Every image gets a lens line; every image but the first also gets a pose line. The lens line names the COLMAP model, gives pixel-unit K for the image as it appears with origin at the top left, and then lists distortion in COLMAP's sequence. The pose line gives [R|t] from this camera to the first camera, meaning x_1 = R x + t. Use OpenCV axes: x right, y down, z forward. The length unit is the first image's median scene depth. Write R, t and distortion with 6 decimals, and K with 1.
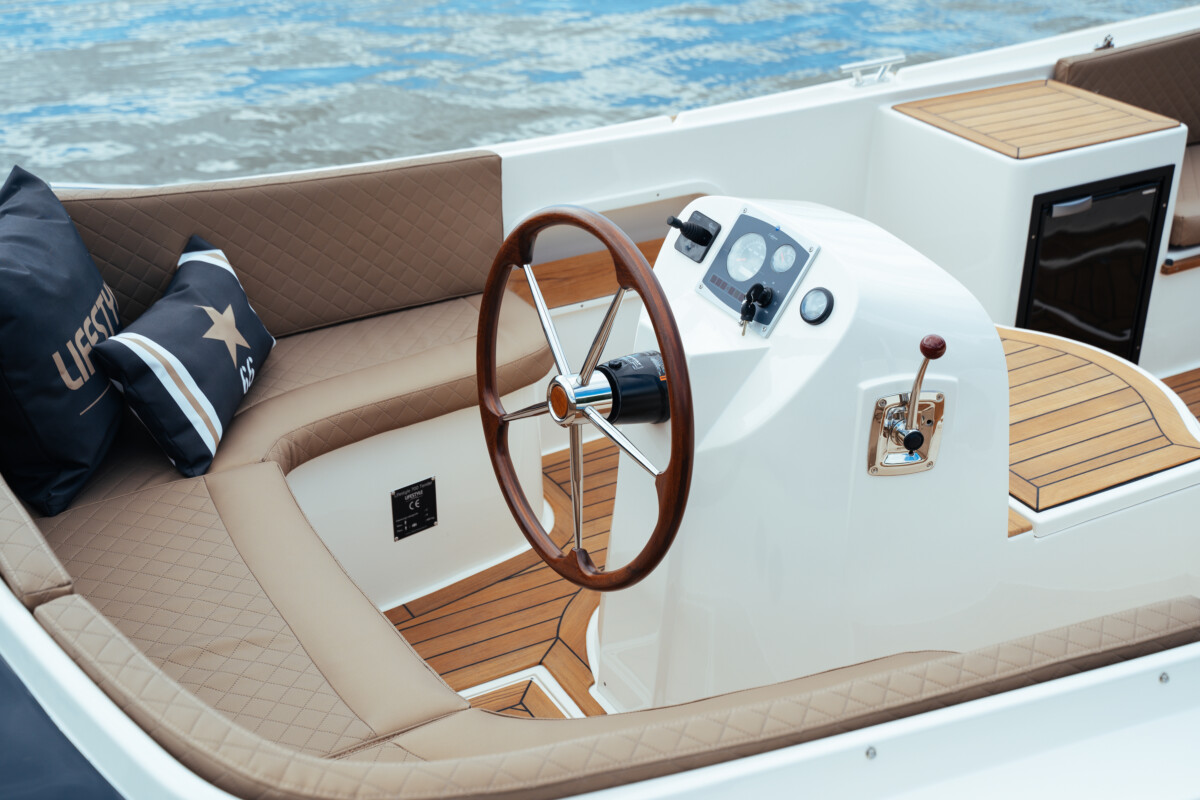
lens RADIAL K [[1654.5, 0, 600.0], [0, 1654.5, 400.0], [0, 0, 1]] dist [0.106417, 0.099236]
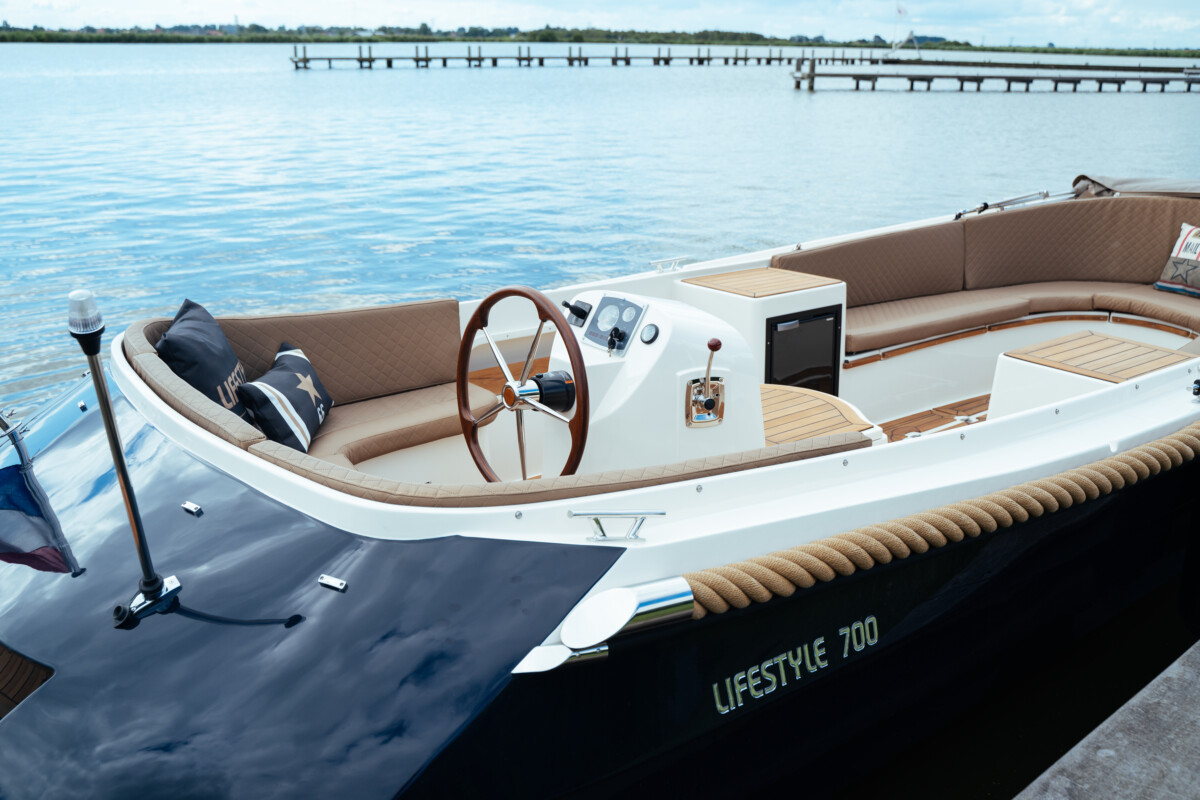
lens RADIAL K [[1148.3, 0, 600.0], [0, 1148.3, 400.0], [0, 0, 1]] dist [-0.008580, -0.004102]
pose [[0.993248, -0.061635, 0.098278, -0.046247], [0.078095, 0.981716, -0.173595, 0.211216], [-0.085782, 0.180098, 0.979901, -0.189391]]
